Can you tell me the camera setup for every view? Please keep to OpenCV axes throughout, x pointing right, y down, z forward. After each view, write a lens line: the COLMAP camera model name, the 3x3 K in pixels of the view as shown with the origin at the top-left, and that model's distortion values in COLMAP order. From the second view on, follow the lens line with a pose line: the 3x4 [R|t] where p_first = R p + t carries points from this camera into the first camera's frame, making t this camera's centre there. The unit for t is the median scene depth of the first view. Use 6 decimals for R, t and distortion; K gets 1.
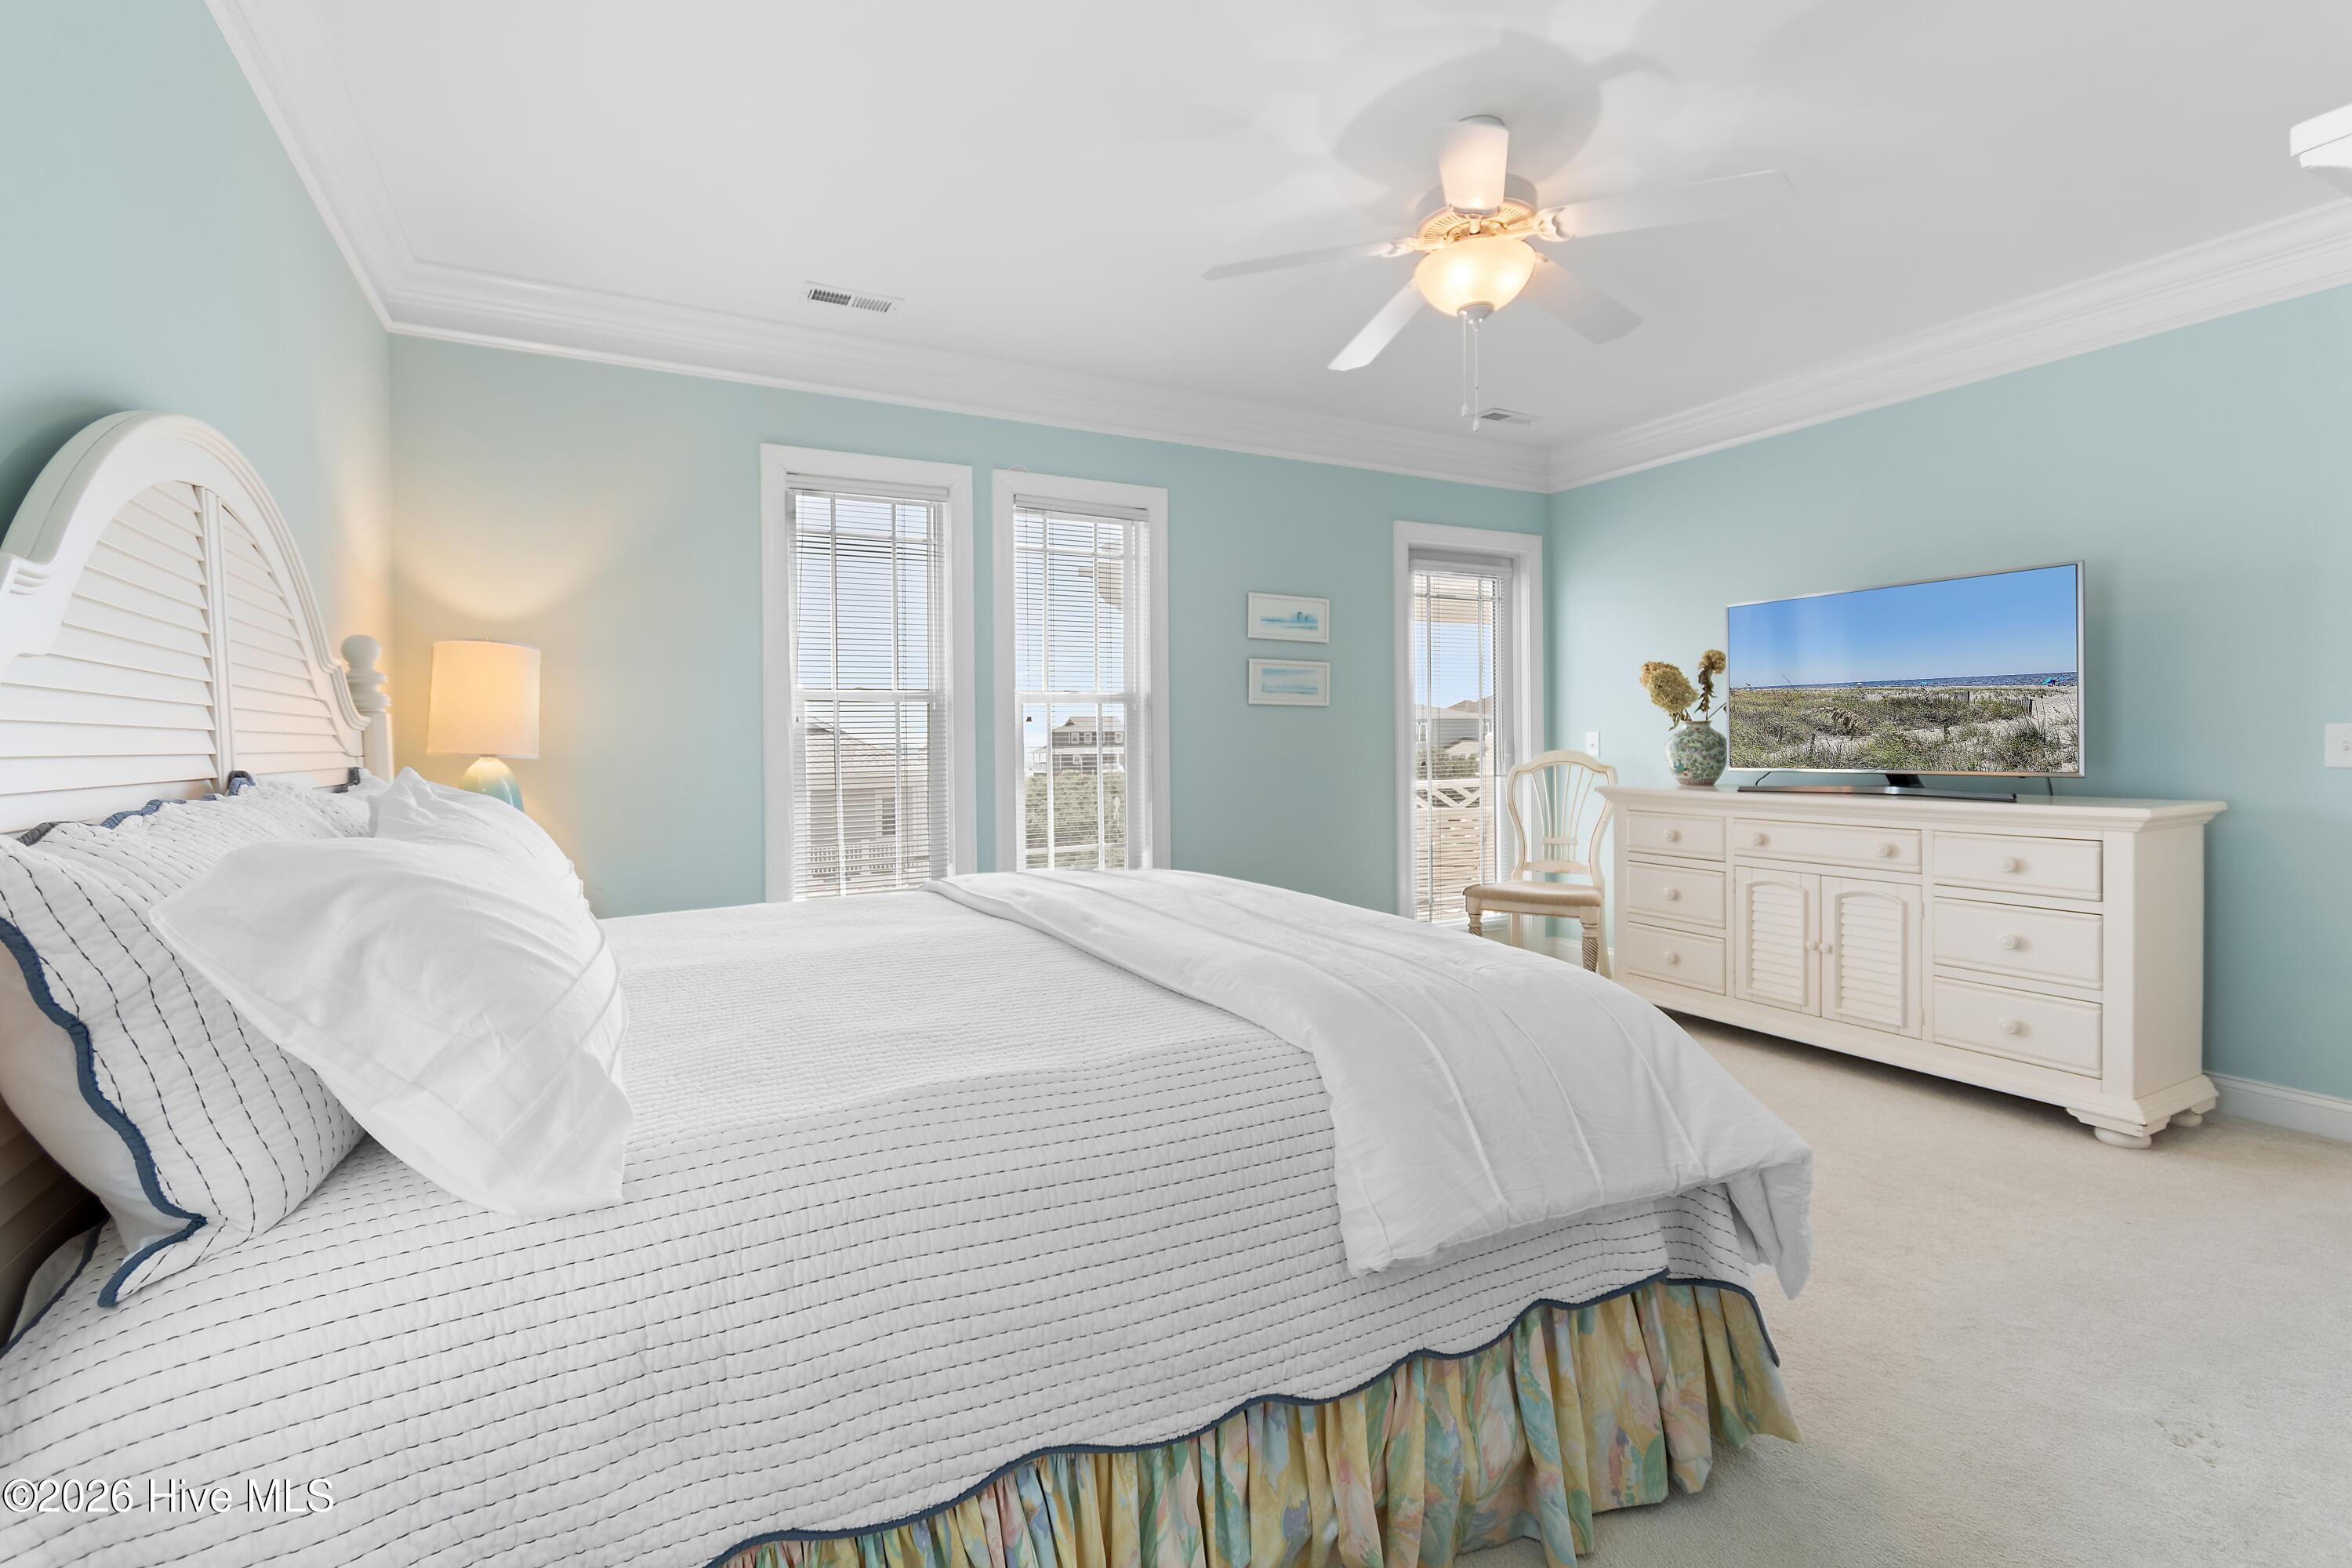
lens RADIAL K [[1070.7, 0, 1162.2], [0, 1070.7, 802.7], [0, 0, 1]] dist [0.003610, 0.000243]
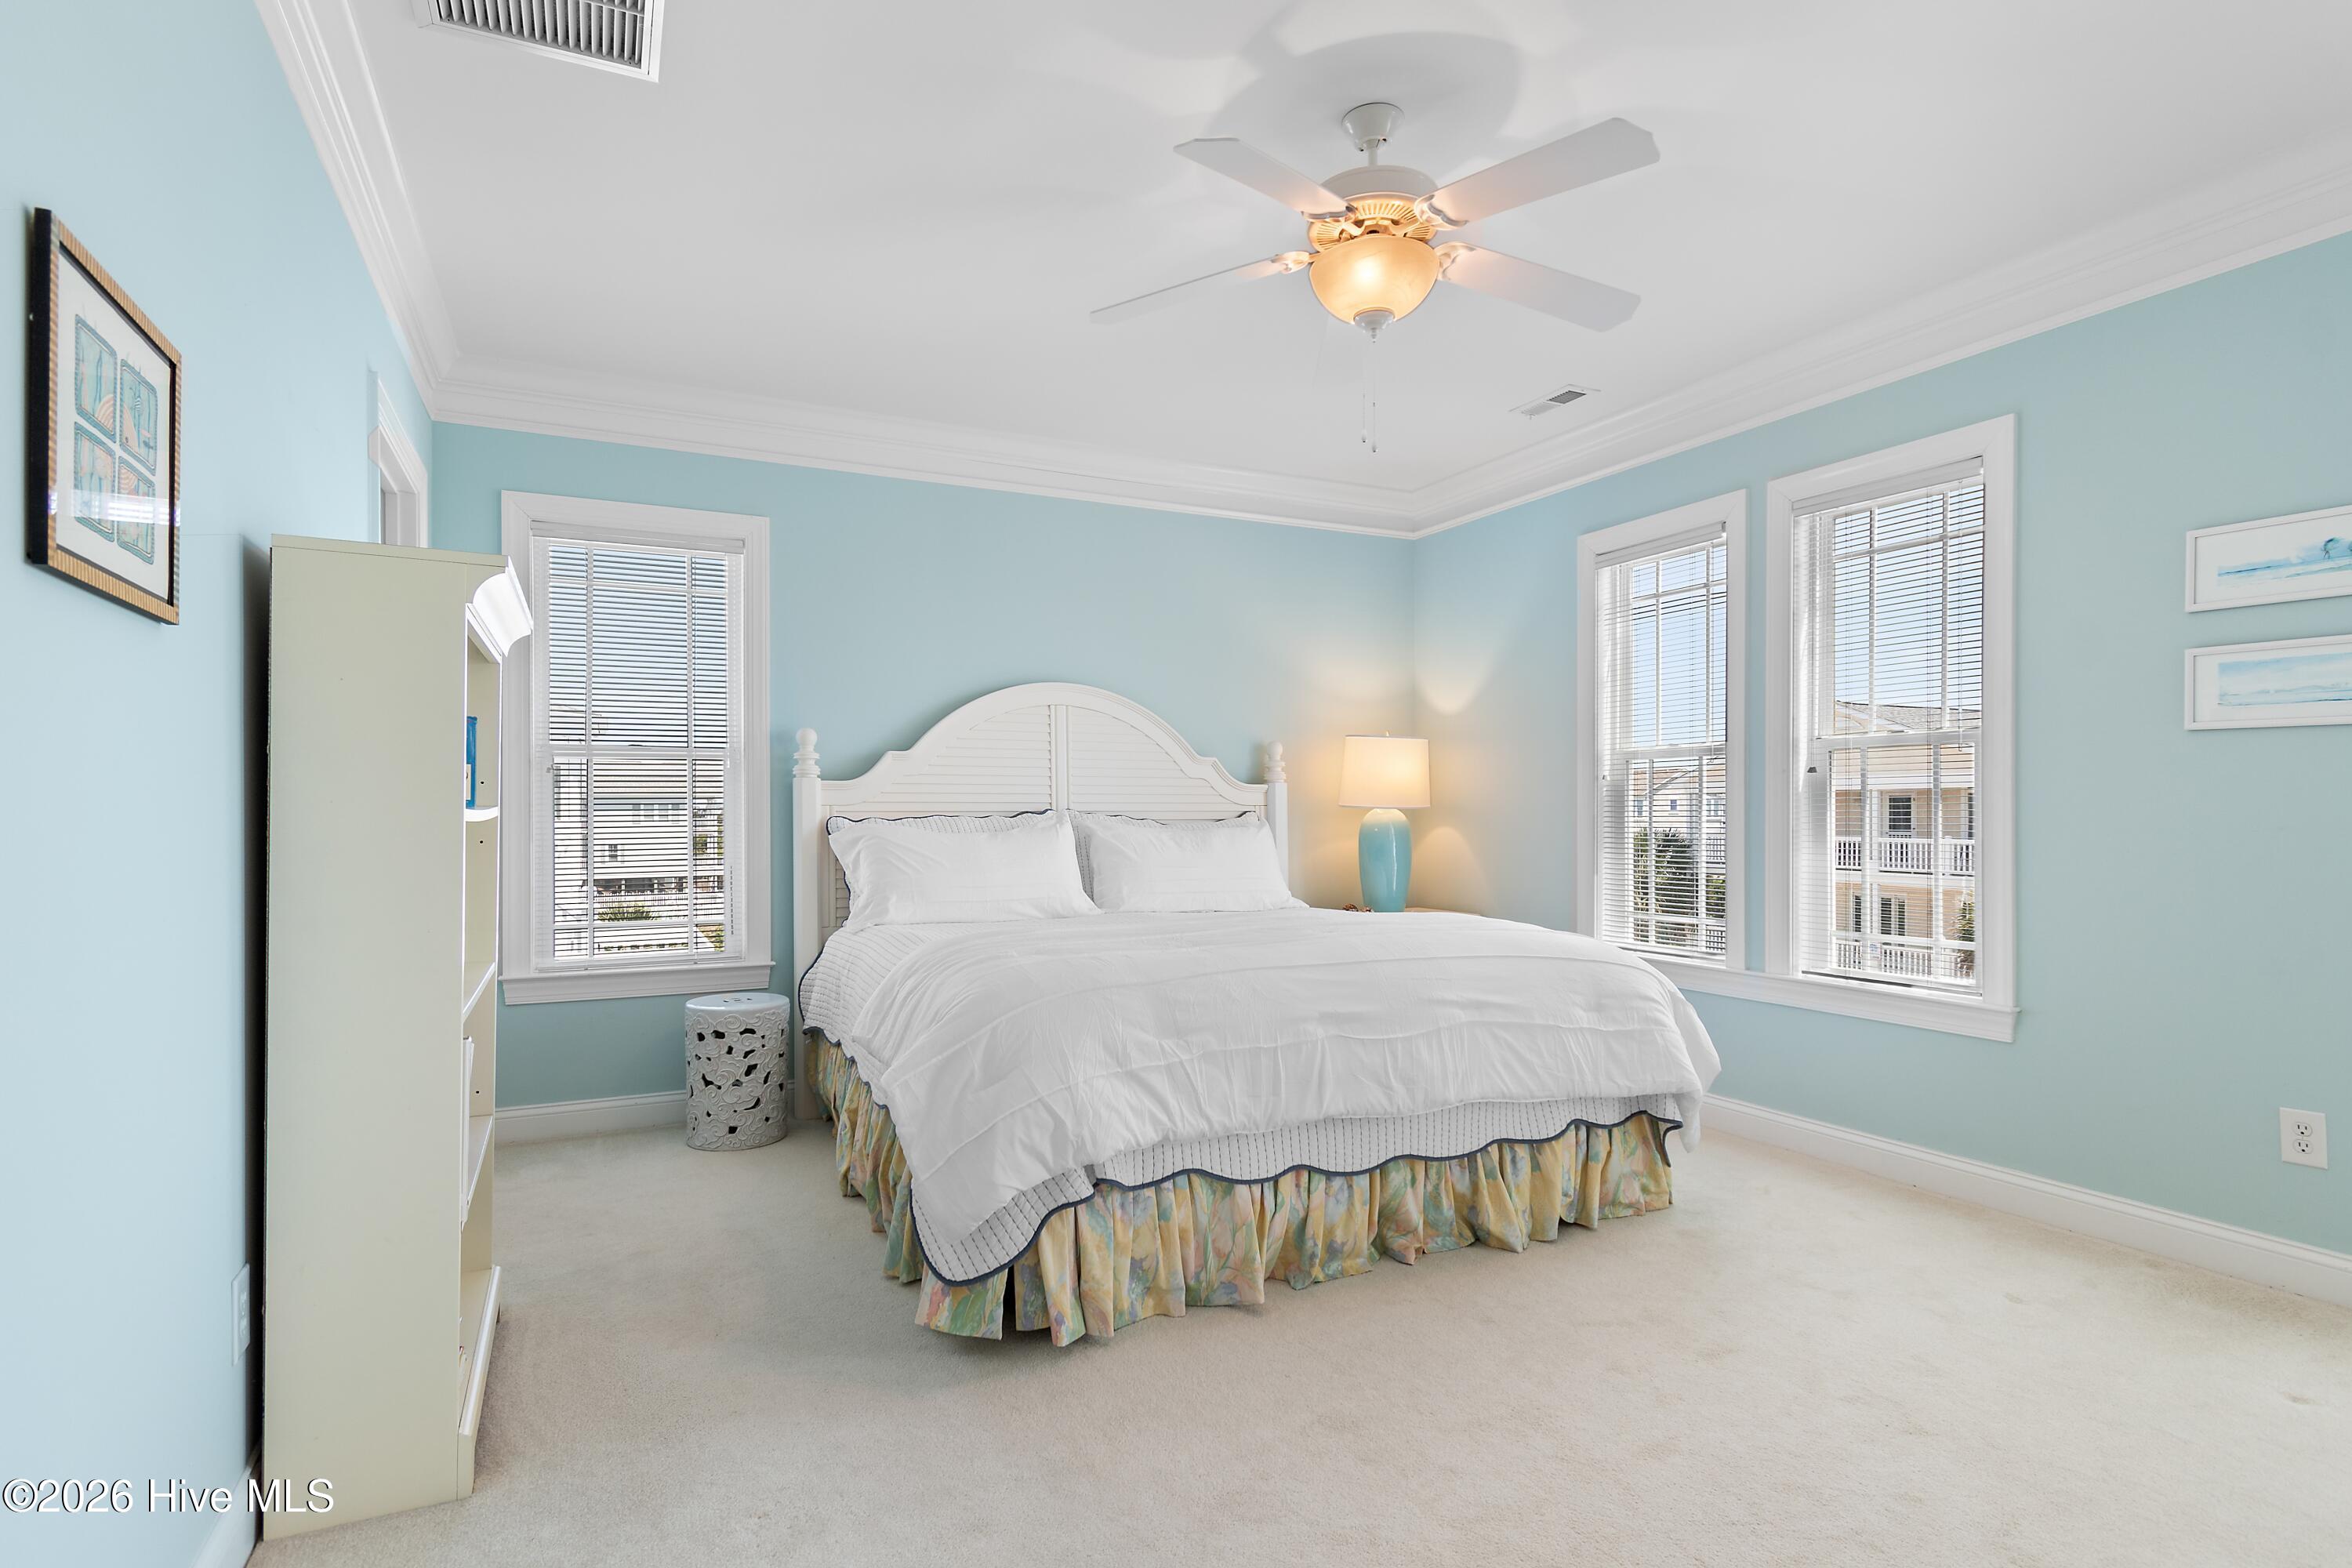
lens RADIAL K [[1167.4, 0, 1176.0], [0, 1167.4, 784.0], [0, 0, 1]] dist [0.002112, 0.000223]
pose [[-0.031697, -0.005949, -0.999480, 0.808763], [-0.056234, 0.998409, -0.004159, -0.036827], [0.997914, 0.056073, -0.031982, 0.570152]]
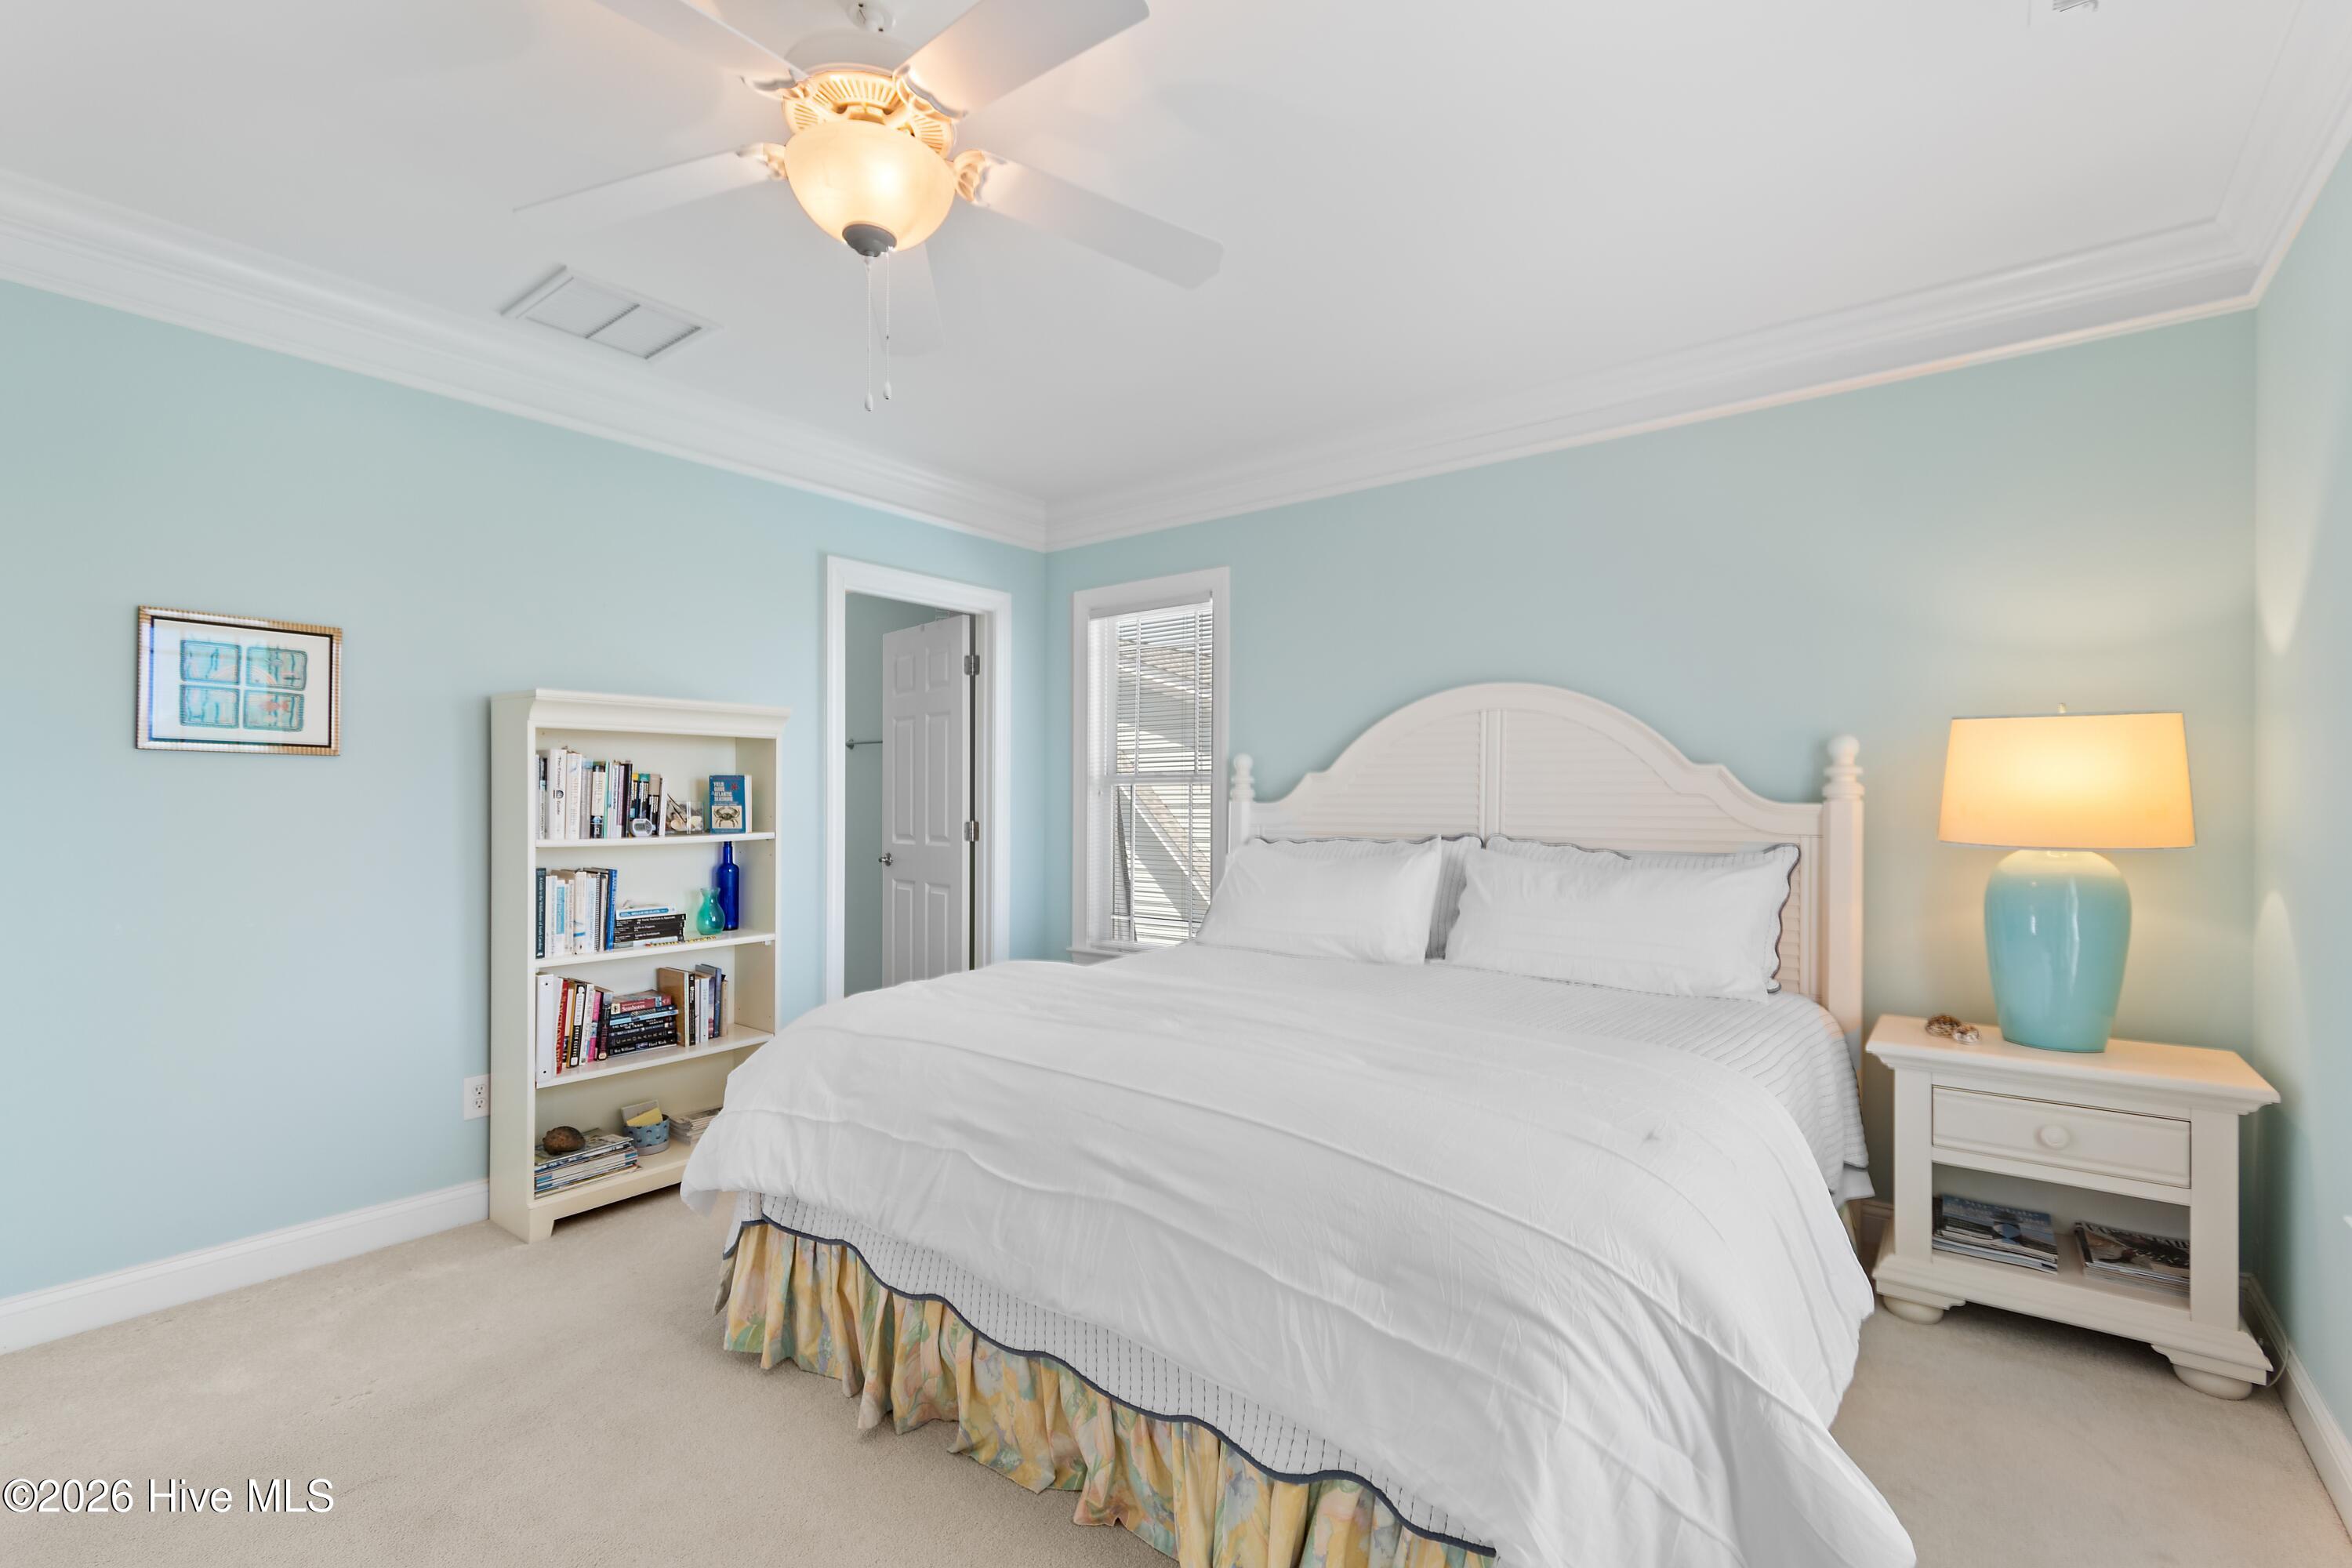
lens RADIAL K [[1037.8, 0, 1169.2], [0, 1037.8, 779.0], [0, 0, 1]] dist [0.000784, -0.000130]
pose [[-0.907606, 0.004932, -0.419794, 0.265451], [-0.012093, 0.999209, 0.037885, -0.085342], [0.419648, 0.039462, -0.906829, 1.084361]]
